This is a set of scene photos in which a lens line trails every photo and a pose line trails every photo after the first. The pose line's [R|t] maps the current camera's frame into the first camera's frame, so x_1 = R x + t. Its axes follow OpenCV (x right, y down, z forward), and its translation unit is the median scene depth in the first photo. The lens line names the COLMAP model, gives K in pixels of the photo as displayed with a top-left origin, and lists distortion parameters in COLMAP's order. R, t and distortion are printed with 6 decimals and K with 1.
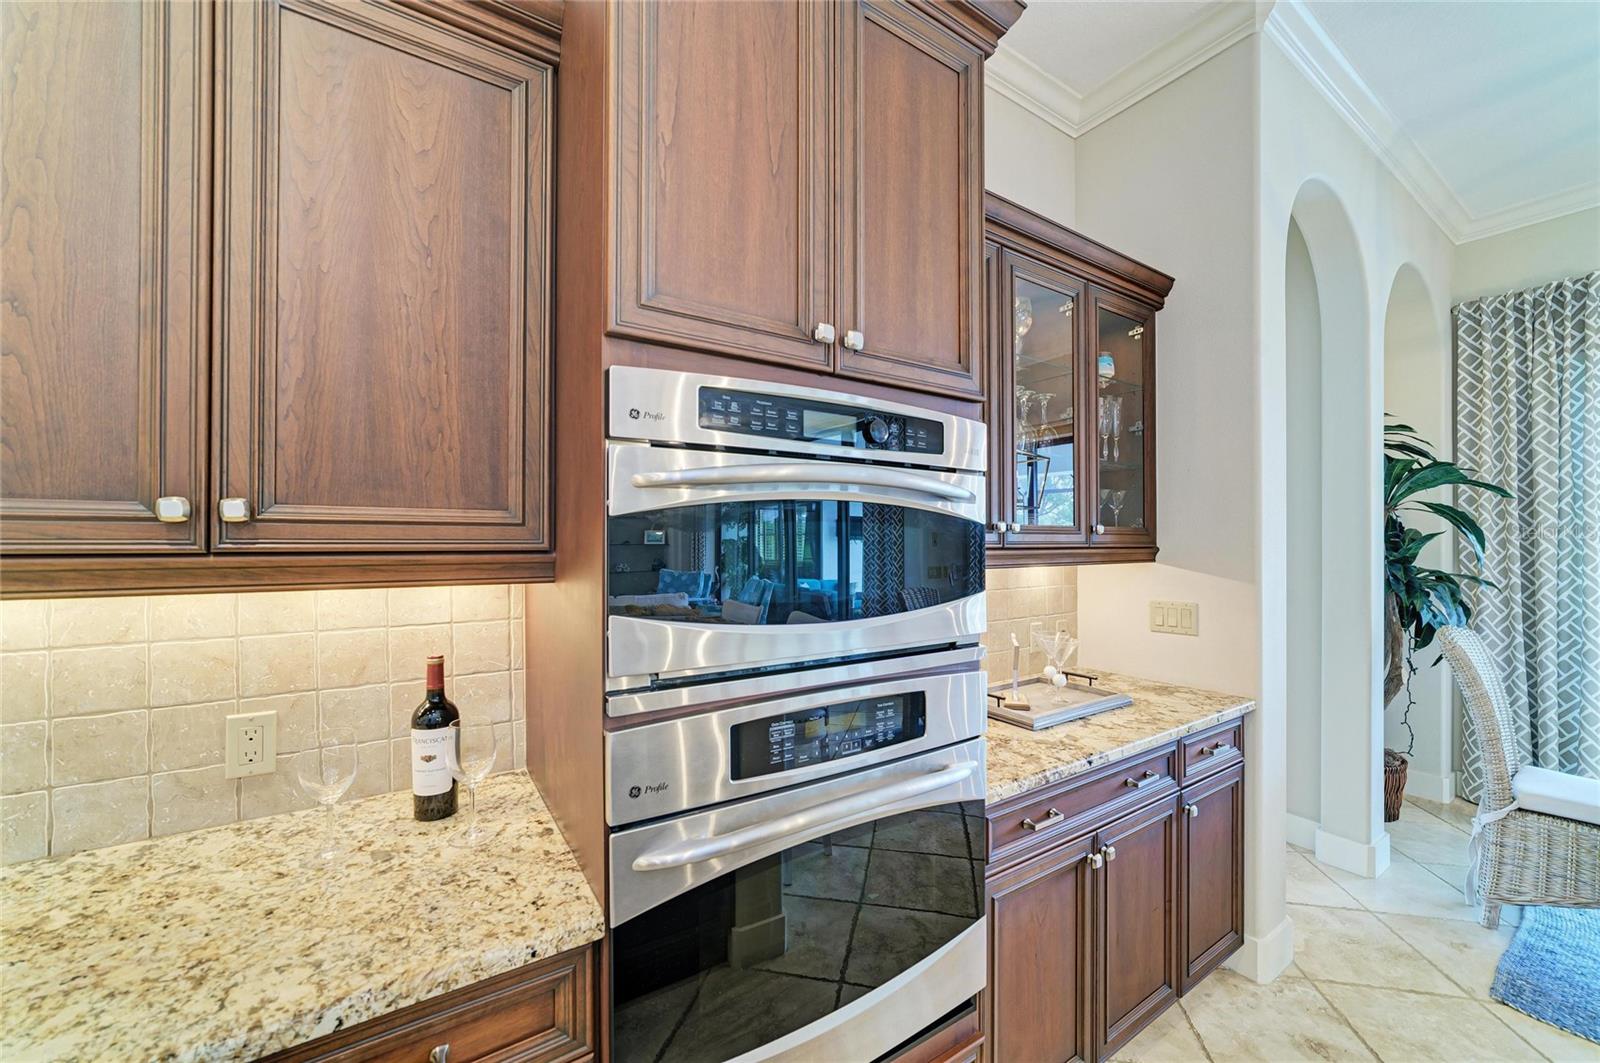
lens RADIAL K [[615.4, 0, 803.2], [0, 615.4, 541.2], [0, 0, 1]] dist [-0.020225, 0.007494]
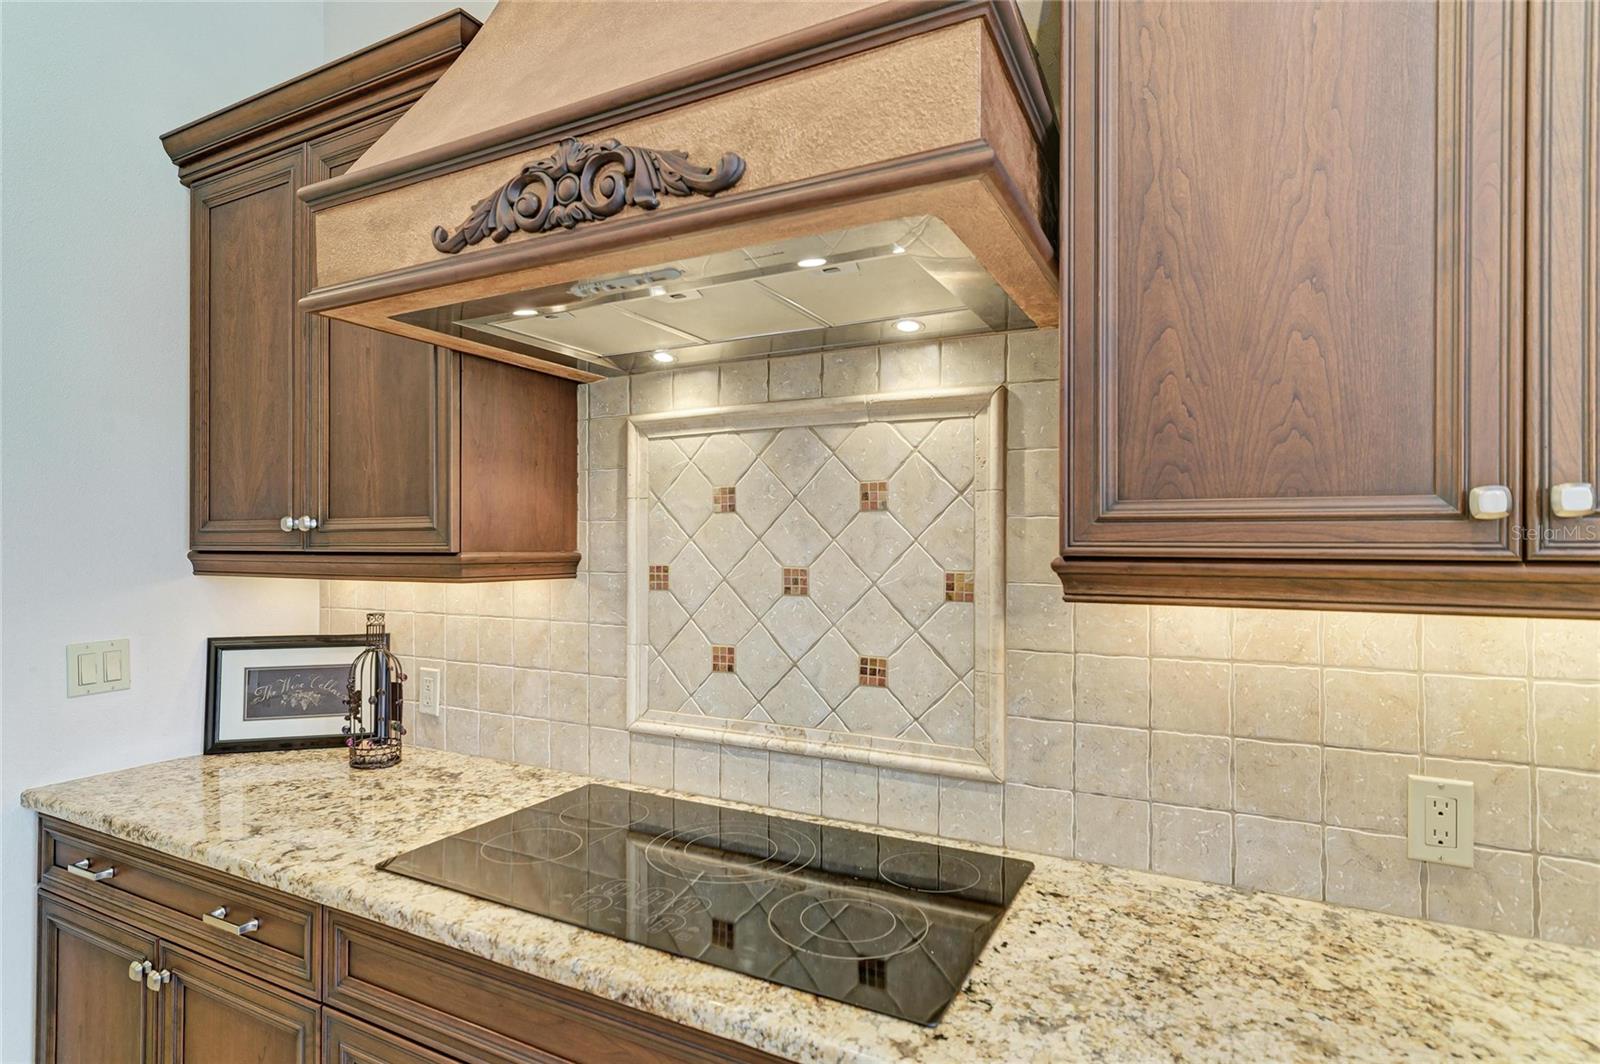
lens RADIAL K [[837.3, 0, 789.0], [0, 837.3, 541.9], [0, 0, 1]] dist [0.003390, 0.001825]
pose [[0.479366, -0.002354, -0.877612, -0.411780], [-0.001939, 0.999991, -0.003741, 0.001617], [0.877613, 0.003495, 0.479357, -0.193163]]
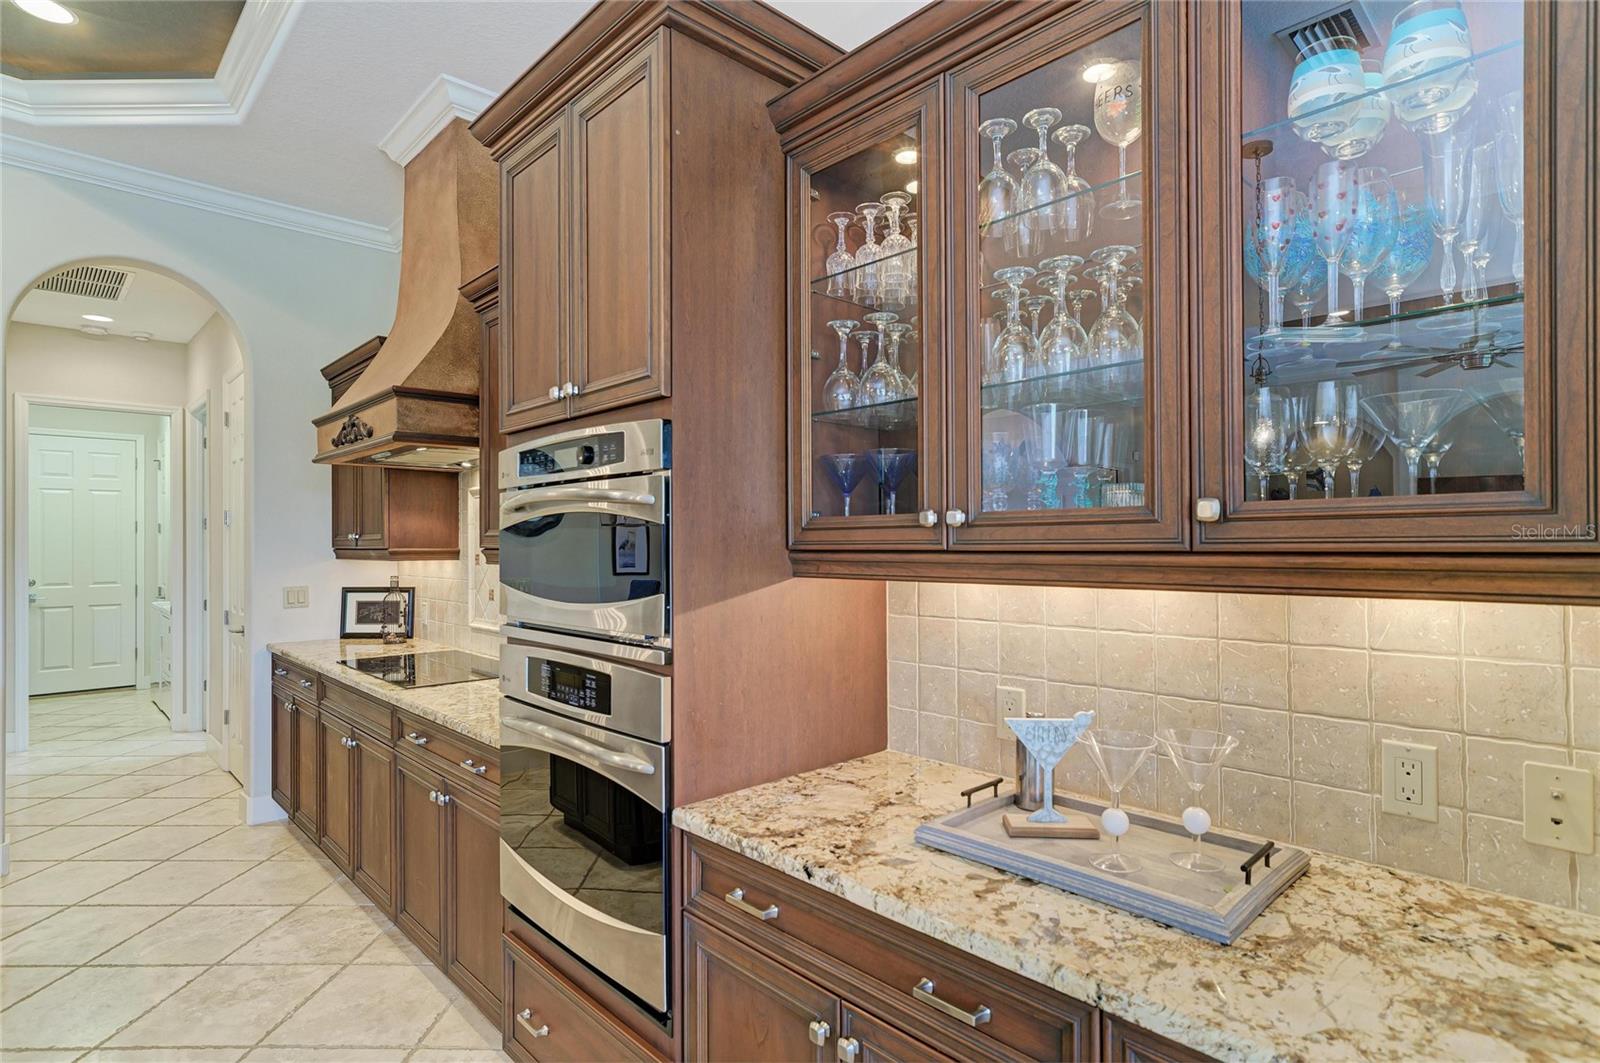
lens RADIAL K [[837.3, 0, 789.0], [0, 837.3, 541.4], [0, 0, 1]] dist [0.003390, 0.001825]
pose [[0.154626, -0.001907, -0.987971, 1.877295], [0.009040, 0.999959, -0.000515, 0.002118], [0.987932, -0.008852, 0.154636, 1.156766]]
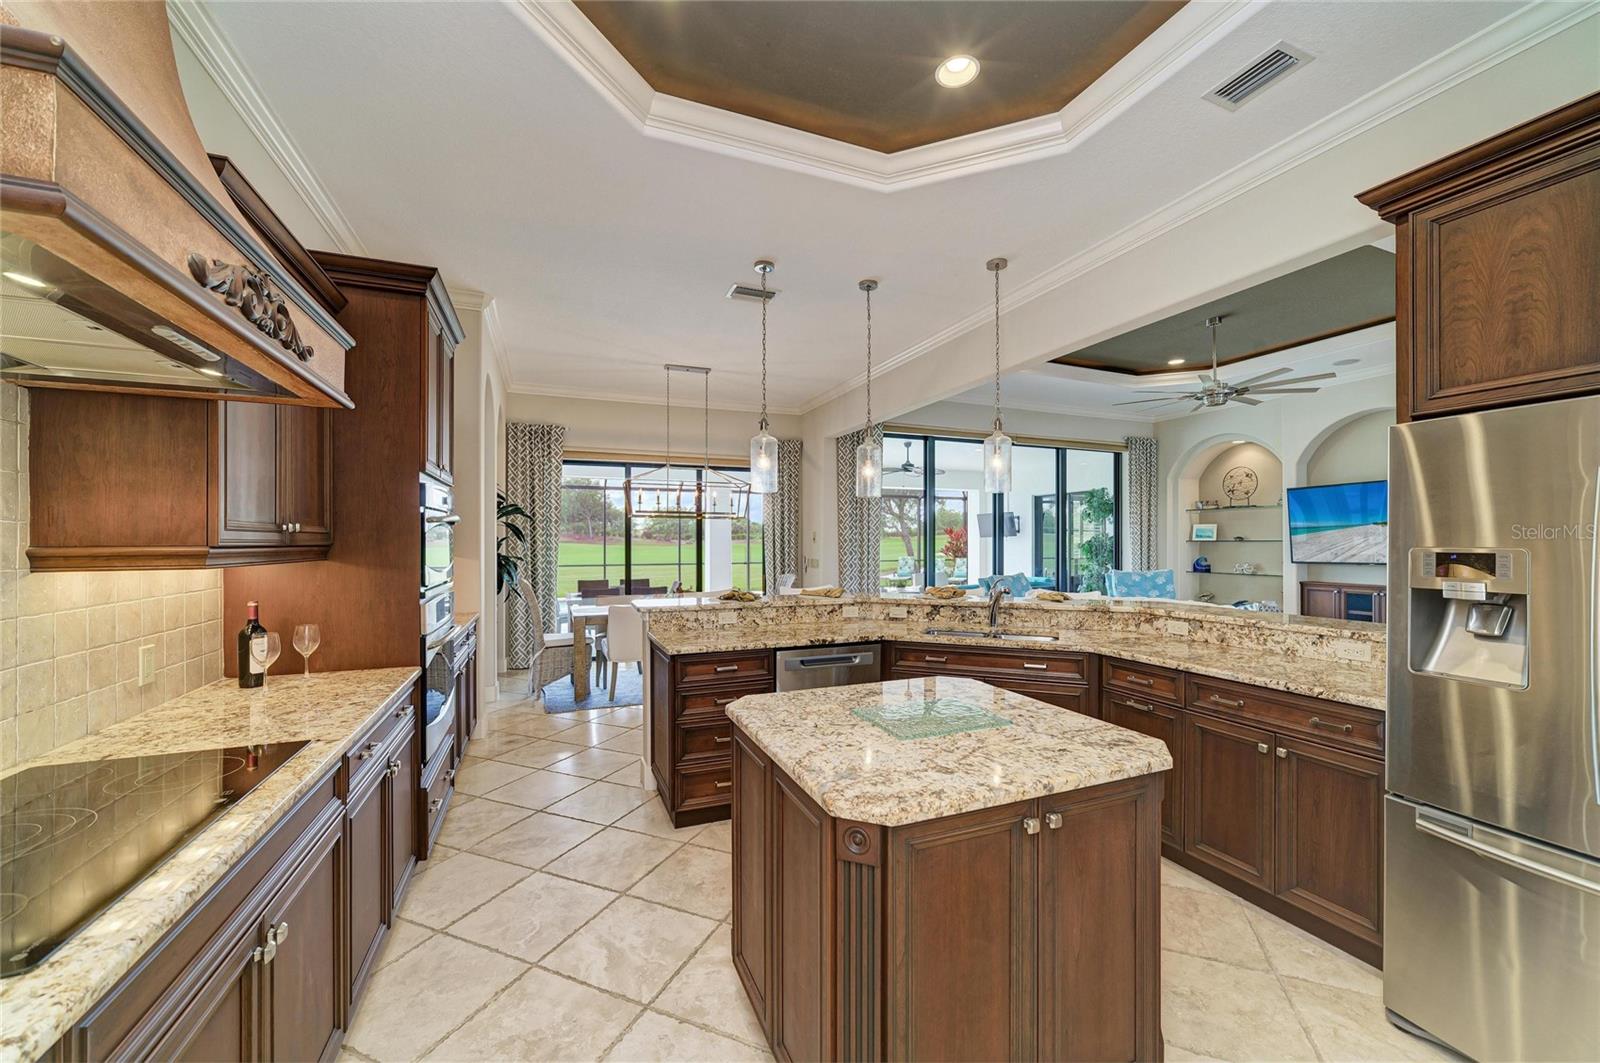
lens RADIAL K [[615.4, 0, 803.2], [0, 615.4, 541.2], [0, 0, 1]] dist [-0.020225, 0.007494]
pose [[0.195337, -0.000754, 0.980736, -2.276920], [0.001101, 0.999999, 0.000550, 0.001826], [-0.980736, 0.000972, 0.195337, -1.108238]]
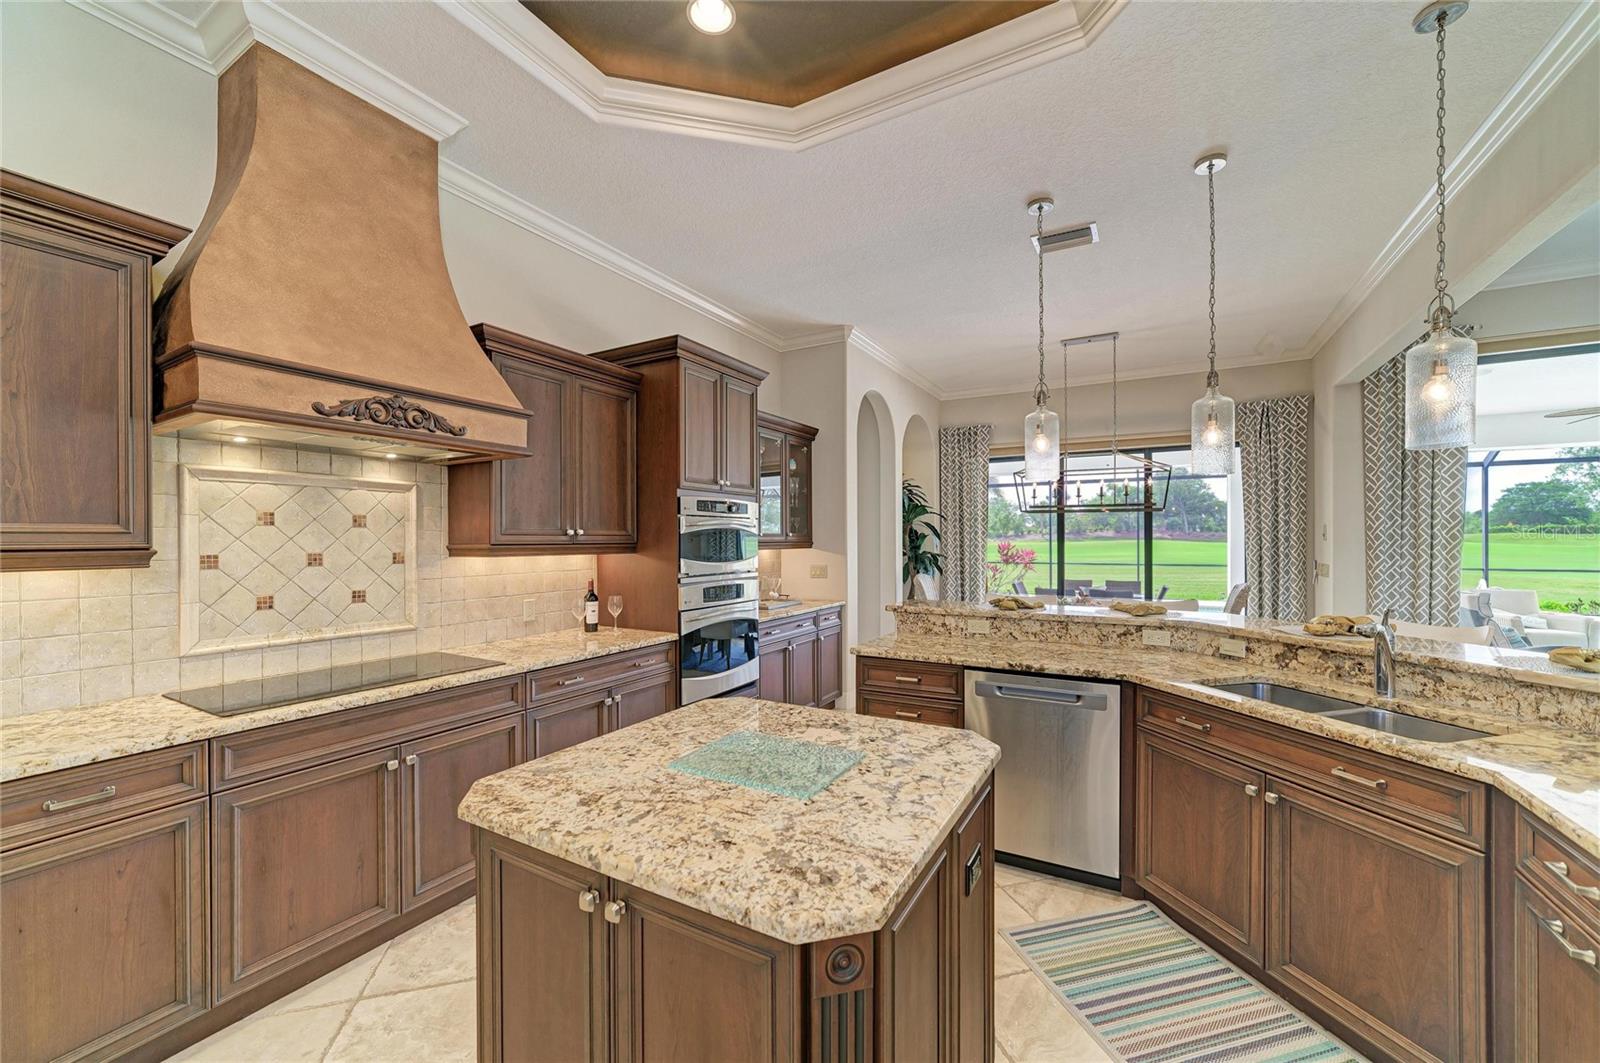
lens RADIAL K [[615.4, 0, 803.2], [0, 615.4, 541.2], [0, 0, 1]] dist [-0.020225, 0.007494]
pose [[0.891706, -0.005216, 0.452585, -1.121341], [0.003850, 0.999985, 0.003939, -0.004071], [-0.452598, -0.001770, 0.891713, -2.340446]]
